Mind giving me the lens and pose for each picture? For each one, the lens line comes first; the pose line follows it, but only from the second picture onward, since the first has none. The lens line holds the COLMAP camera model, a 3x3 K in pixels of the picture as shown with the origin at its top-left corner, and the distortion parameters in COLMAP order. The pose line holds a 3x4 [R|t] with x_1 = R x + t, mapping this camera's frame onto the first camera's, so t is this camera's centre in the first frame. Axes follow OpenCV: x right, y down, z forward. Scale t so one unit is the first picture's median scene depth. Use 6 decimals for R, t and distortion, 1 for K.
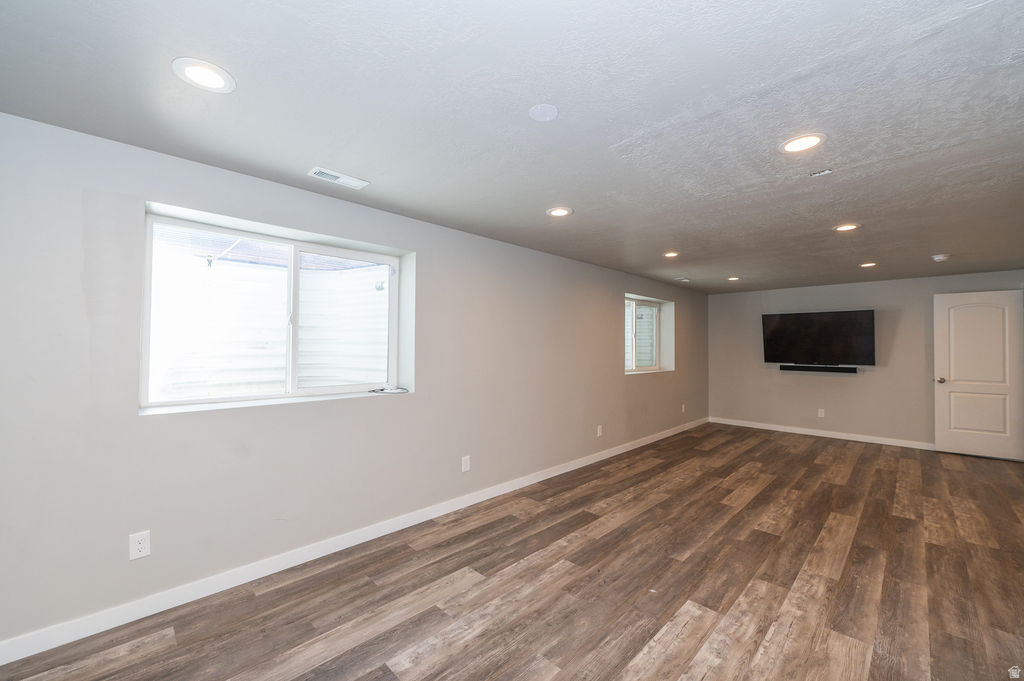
lens RADIAL K [[407.1, 0, 512.0], [0, 407.1, 340.5], [0, 0, 1]] dist [-0.002623, -0.000688]
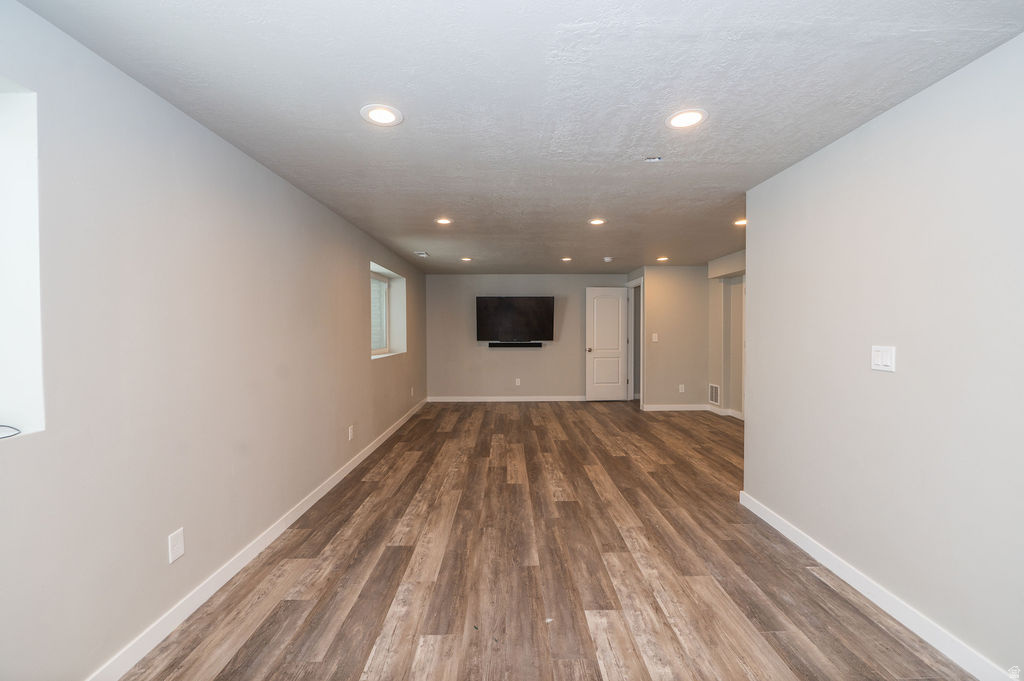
lens RADIAL K [[407.1, 0, 512.0], [0, 407.1, 340.5], [0, 0, 1]] dist [-0.002623, -0.000688]
pose [[0.696500, -0.028222, 0.717002, -0.191505], [-0.002753, 0.999114, 0.042000, 0.013416], [-0.717552, -0.031227, 0.695805, 0.348194]]
